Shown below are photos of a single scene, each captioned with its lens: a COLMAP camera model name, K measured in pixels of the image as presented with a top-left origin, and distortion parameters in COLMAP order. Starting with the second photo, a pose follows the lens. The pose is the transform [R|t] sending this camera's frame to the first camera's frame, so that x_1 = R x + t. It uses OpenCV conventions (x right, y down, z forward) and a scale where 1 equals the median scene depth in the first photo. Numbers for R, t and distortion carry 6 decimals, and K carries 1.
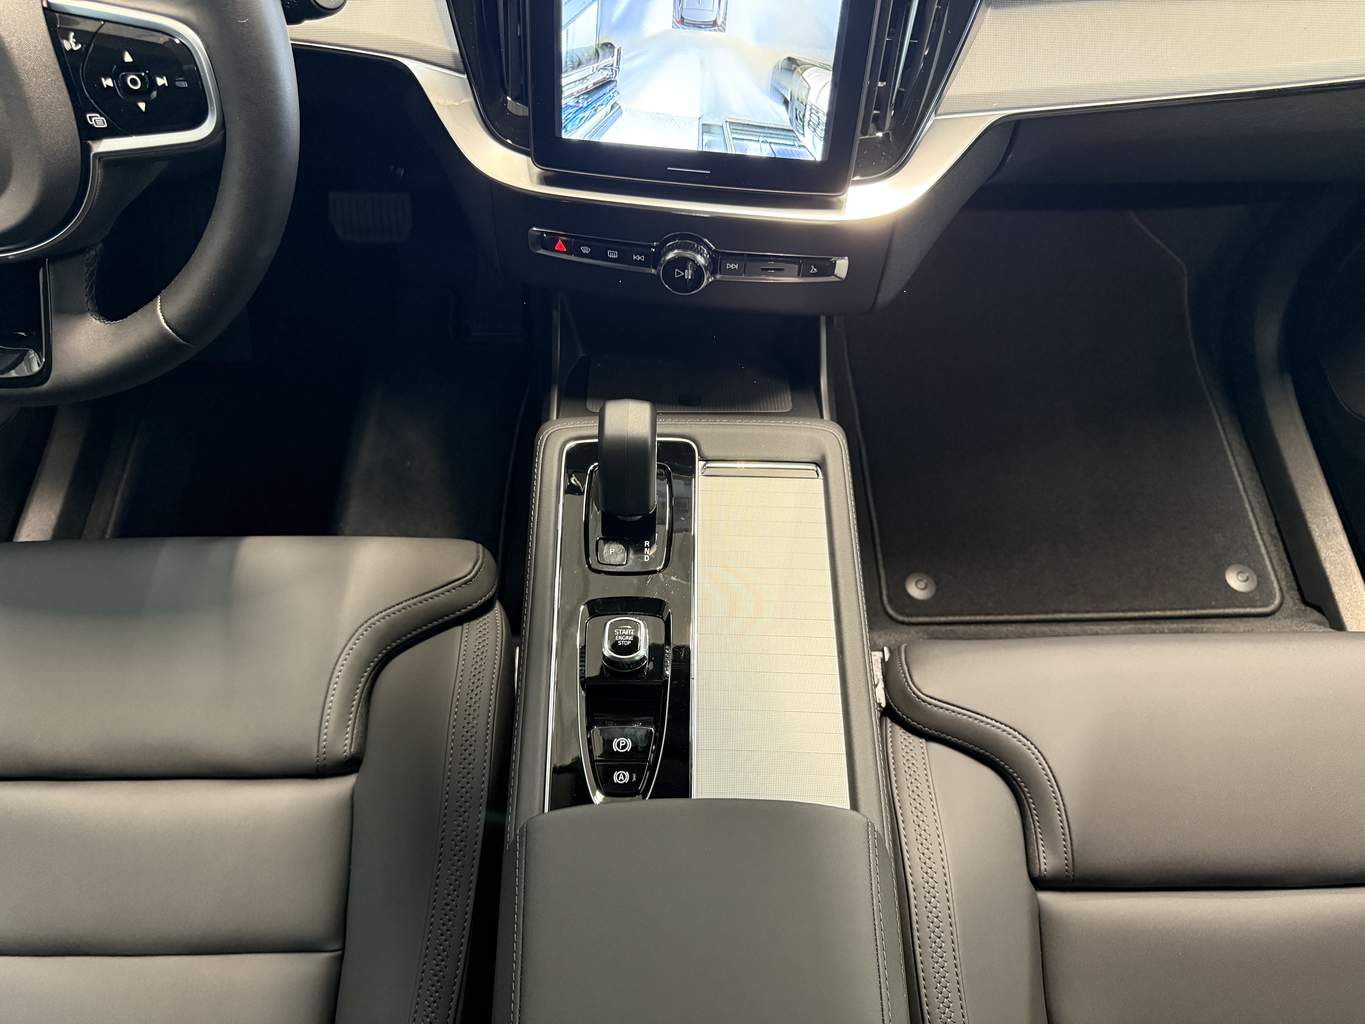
lens RADIAL K [[983.9, 0, 682.5], [0, 983.9, 512.0], [0, 0, 1]] dist [0.095393, -0.132913]
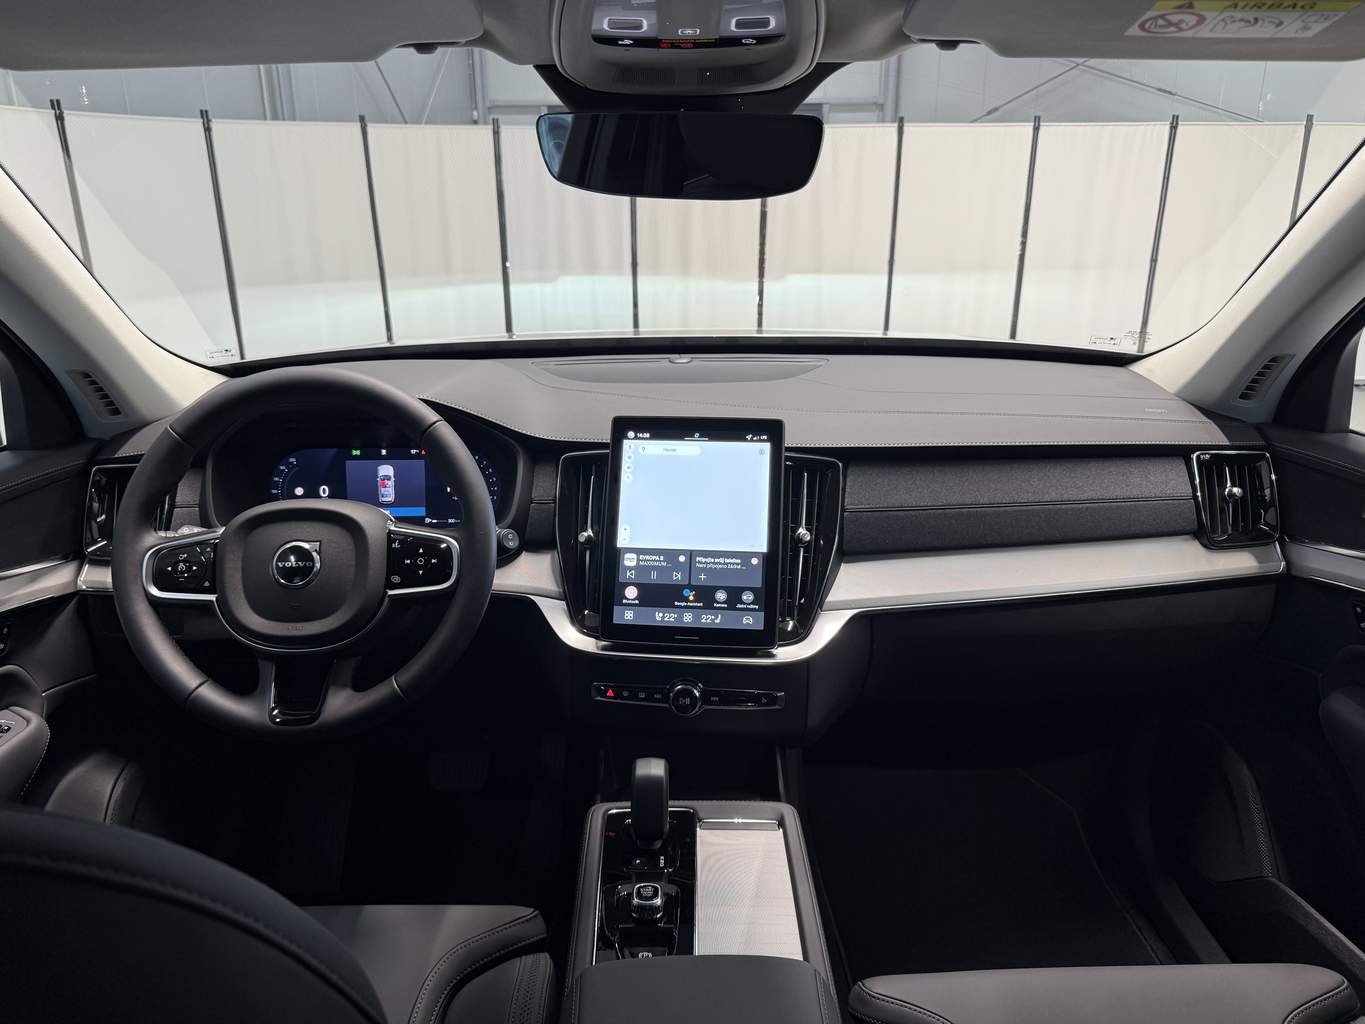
lens RADIAL K [[983.9, 0, 682.5], [0, 983.9, 512.0], [0, 0, 1]] dist [0.095393, -0.132913]
pose [[0.999913, -0.013200, -0.000636, 0.001446], [0.009272, 0.735004, -0.677999, 0.662922], [0.009417, 0.677934, 0.735063, -0.431627]]
